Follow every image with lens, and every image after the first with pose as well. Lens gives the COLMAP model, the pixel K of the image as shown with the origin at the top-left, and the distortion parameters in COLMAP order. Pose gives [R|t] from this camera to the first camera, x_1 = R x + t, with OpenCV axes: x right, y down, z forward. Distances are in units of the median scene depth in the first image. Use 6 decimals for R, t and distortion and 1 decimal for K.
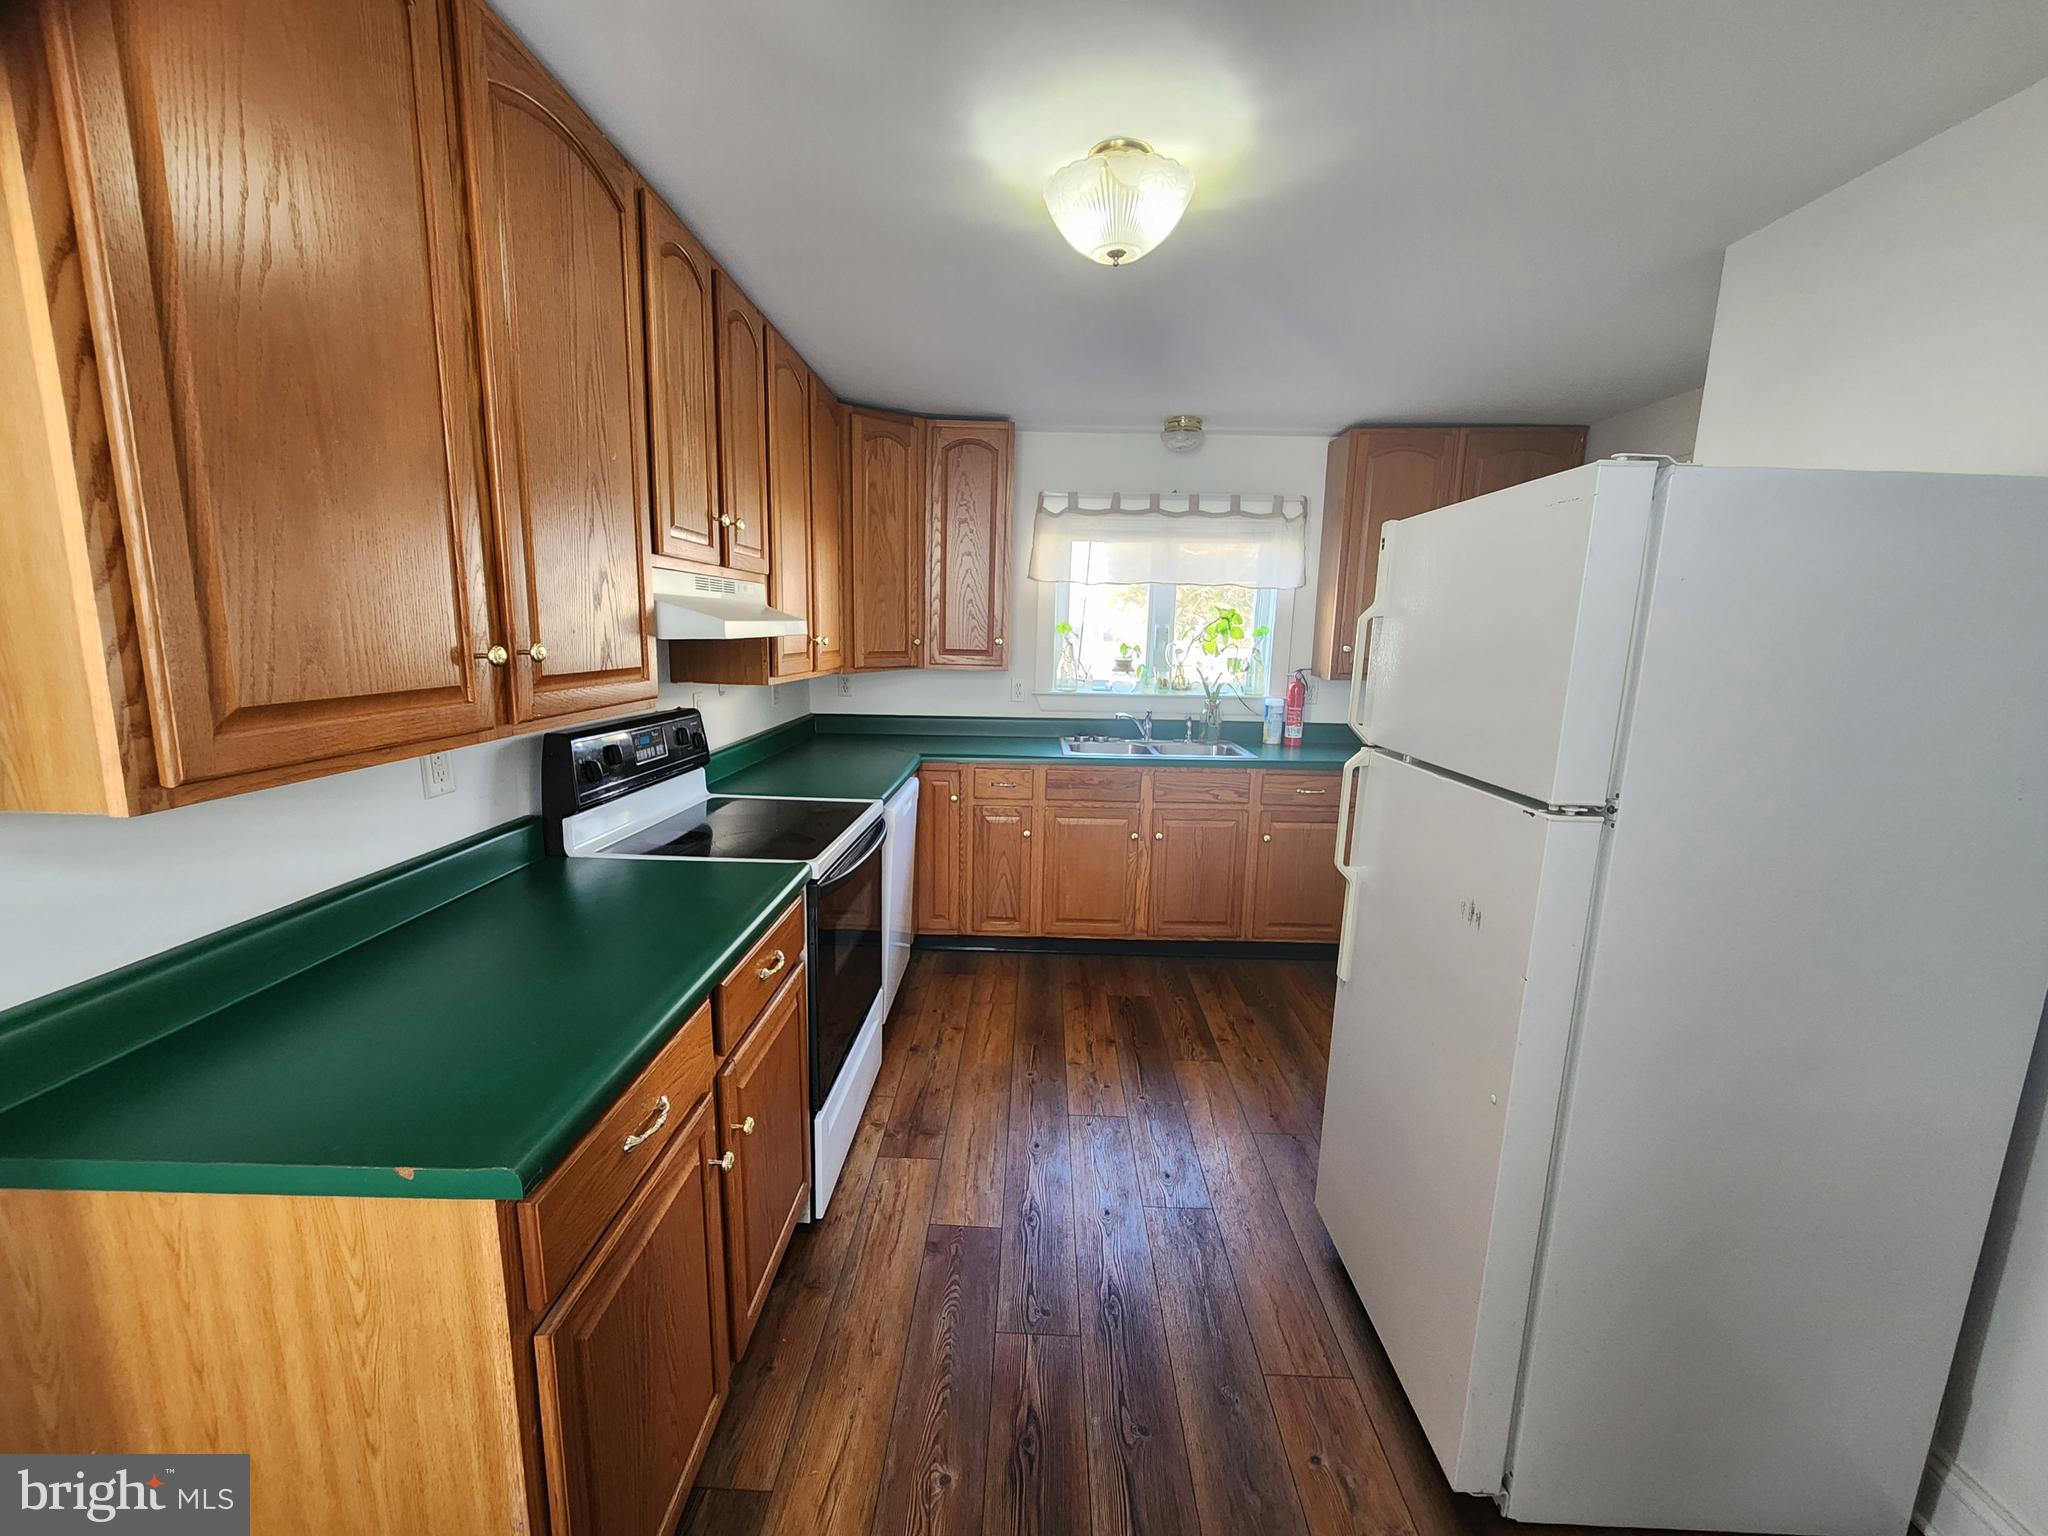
lens RADIAL K [[841.7, 0, 1020.3], [0, 841.7, 774.1], [0, 0, 1]] dist [0.003718, 0.000086]
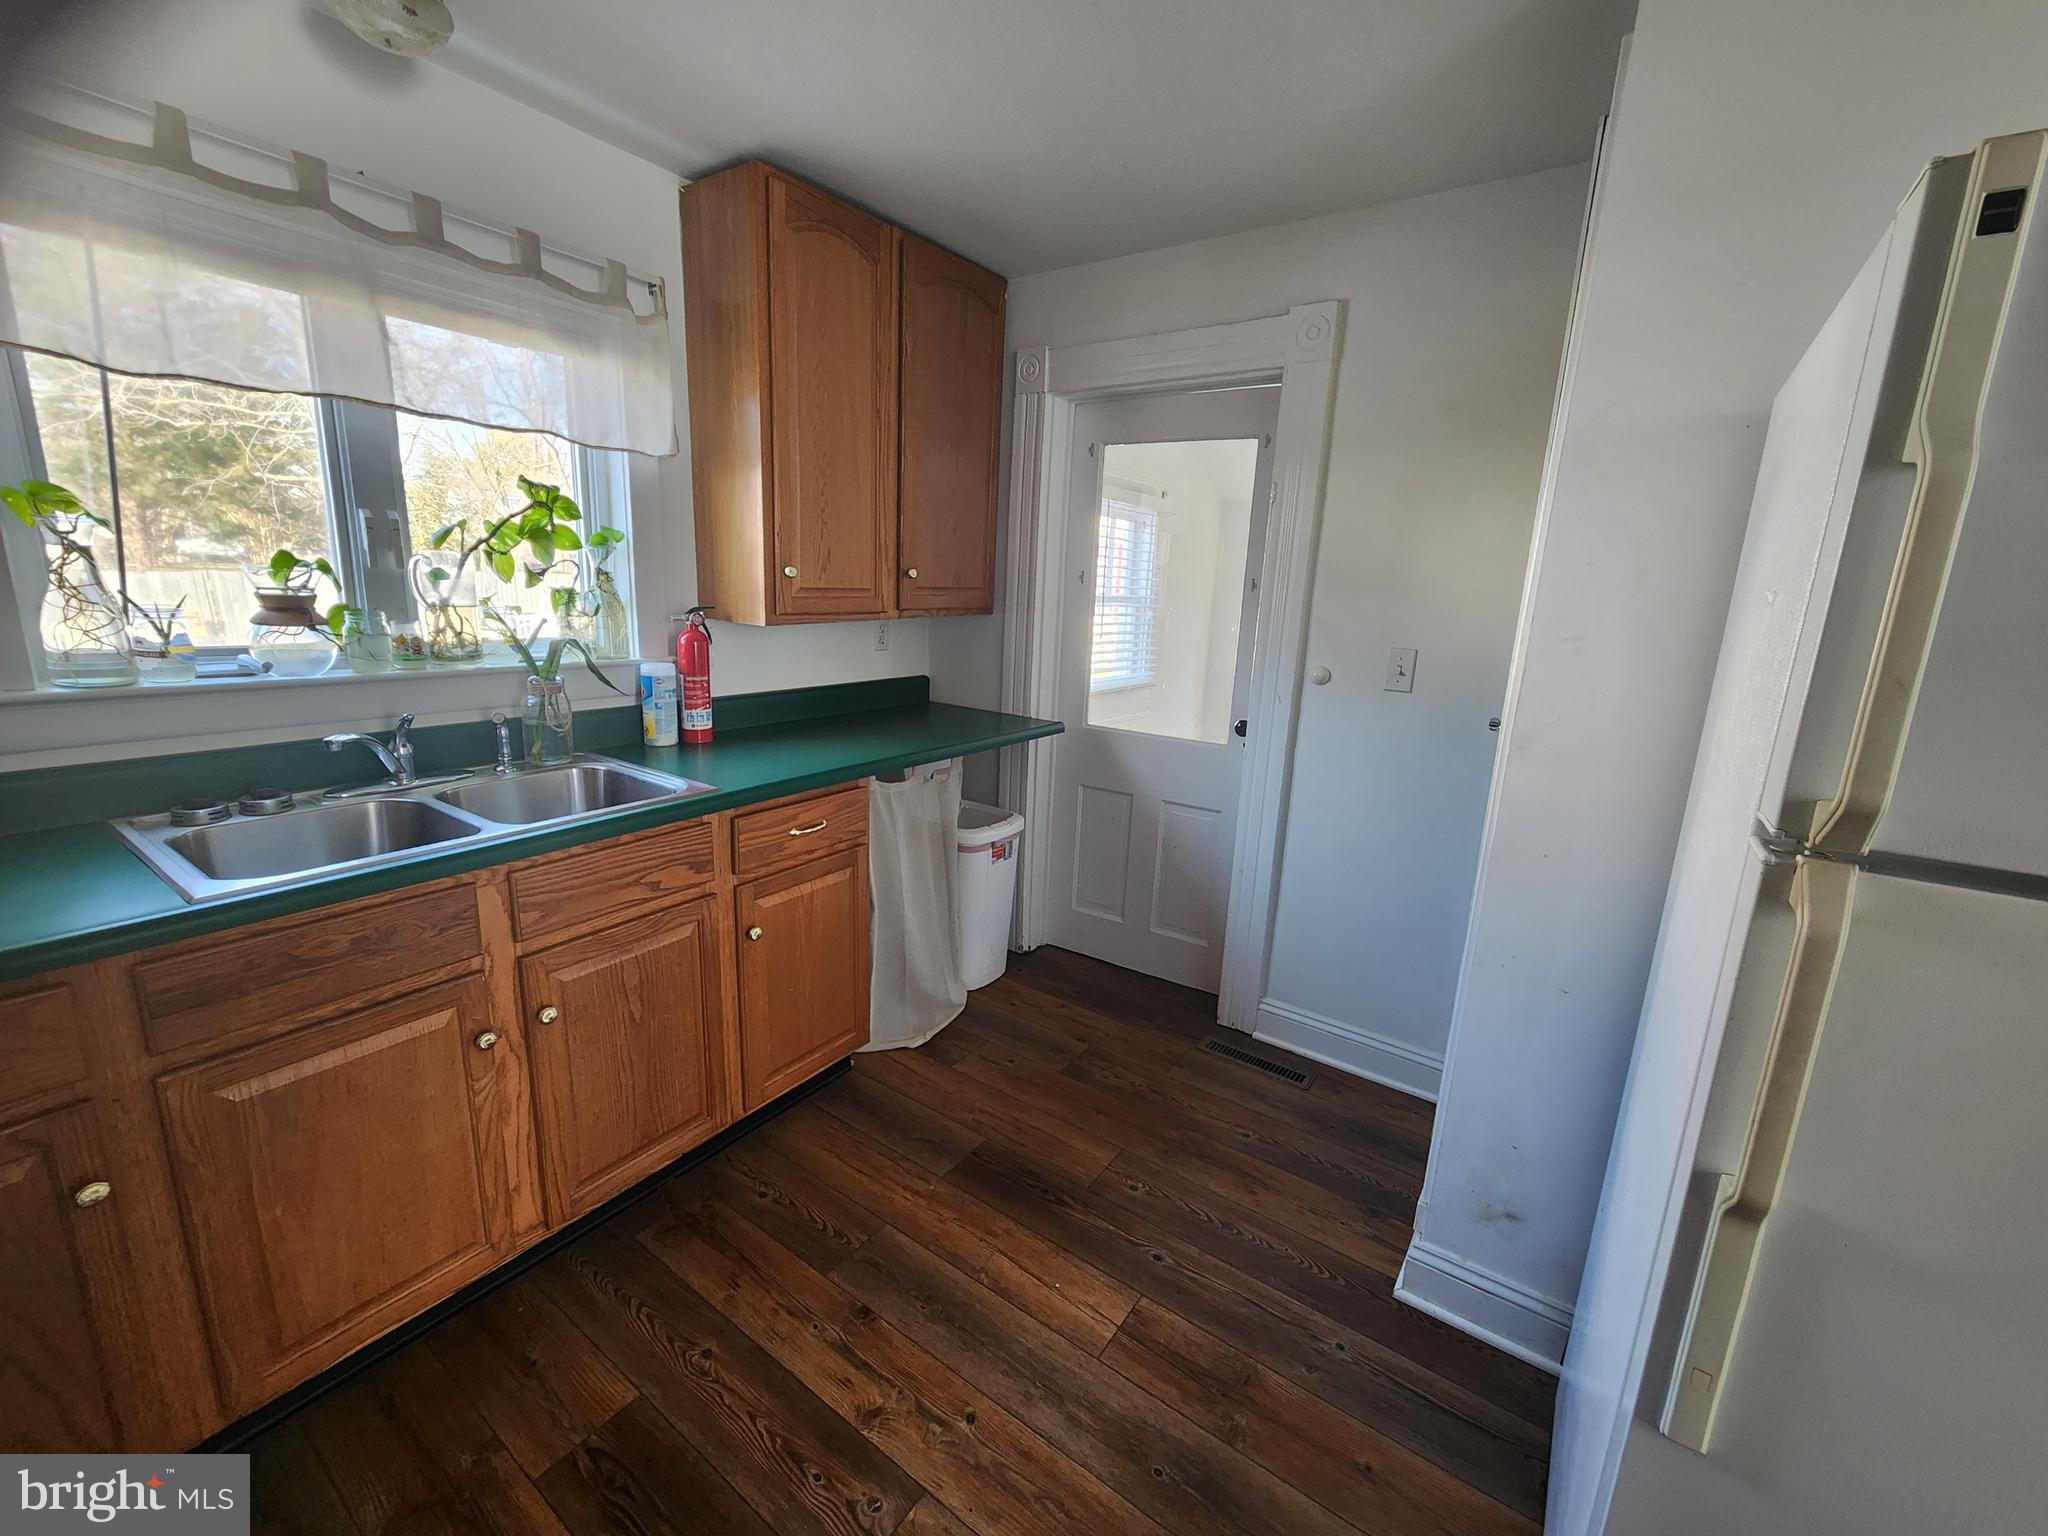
lens RADIAL K [[841.7, 0, 1023.8], [0, 841.7, 773.6], [0, 0, 1]] dist [0.003718, 0.000086]
pose [[0.562808, -0.182746, 0.806133, -0.018374], [0.117833, 0.983032, 0.140582, -0.068038], [-0.818146, 0.015868, 0.574792, 0.491096]]
